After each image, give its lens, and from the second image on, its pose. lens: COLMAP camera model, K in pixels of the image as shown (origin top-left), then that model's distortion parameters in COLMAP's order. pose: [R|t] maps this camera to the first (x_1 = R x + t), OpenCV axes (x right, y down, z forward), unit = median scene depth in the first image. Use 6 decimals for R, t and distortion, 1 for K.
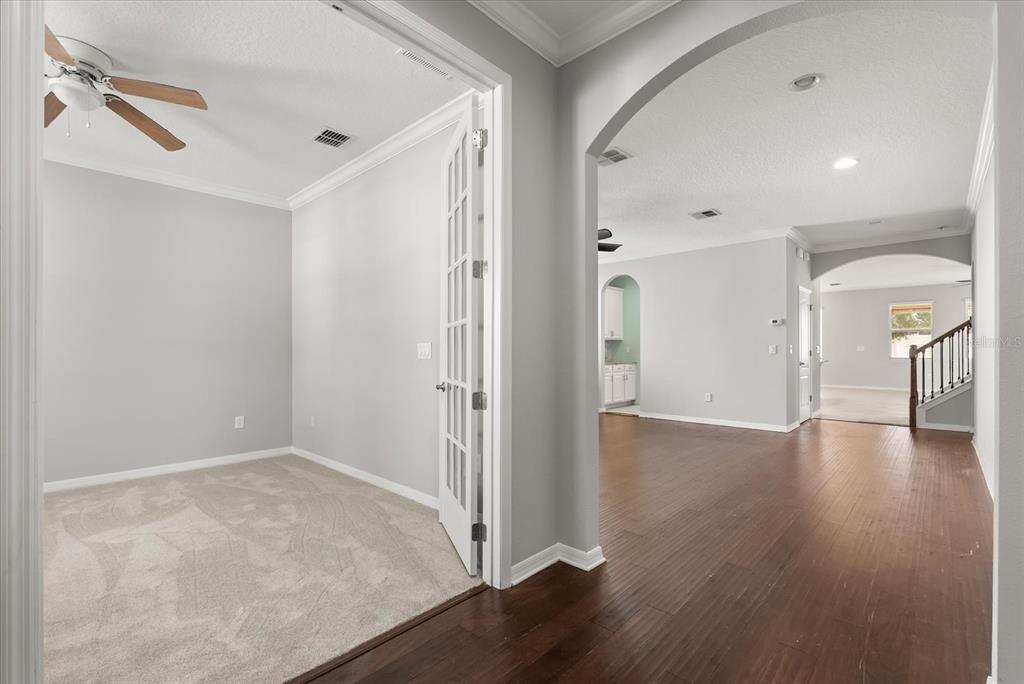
lens RADIAL K [[454.6, 0, 517.7], [0, 454.6, 348.0], [0, 0, 1]] dist [-0.001042, -0.001103]
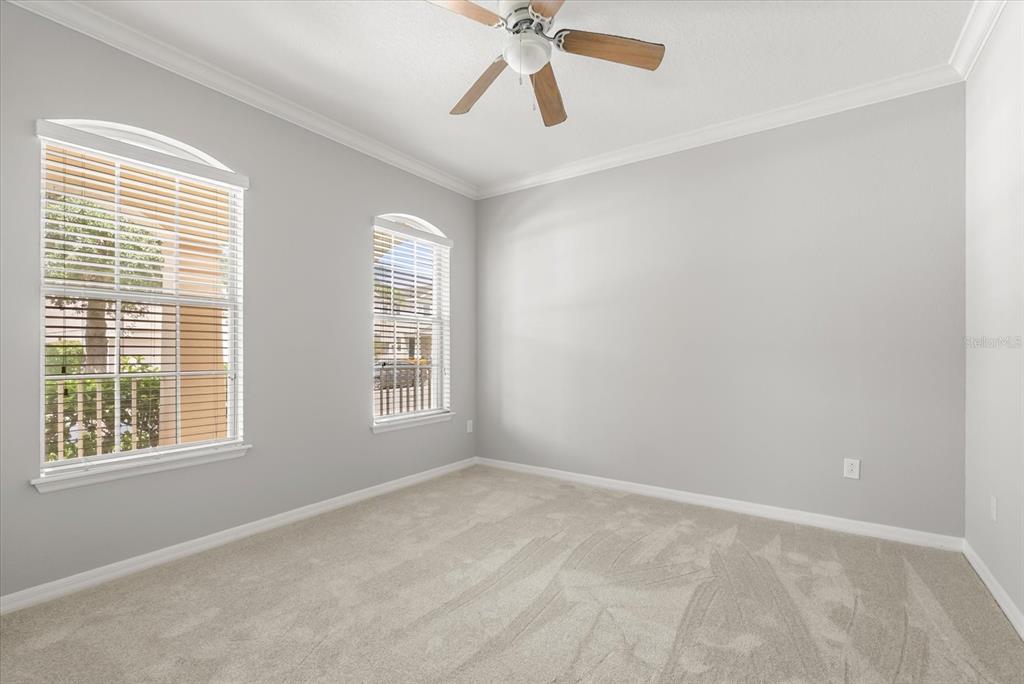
lens RADIAL K [[454.6, 0, 517.7], [0, 454.6, 348.0], [0, 0, 1]] dist [-0.001042, -0.001103]
pose [[0.139797, -0.001720, -0.990179, -0.090300], [0.004880, 0.999988, -0.001048, -0.001294], [0.990168, -0.004685, 0.139804, 0.633659]]
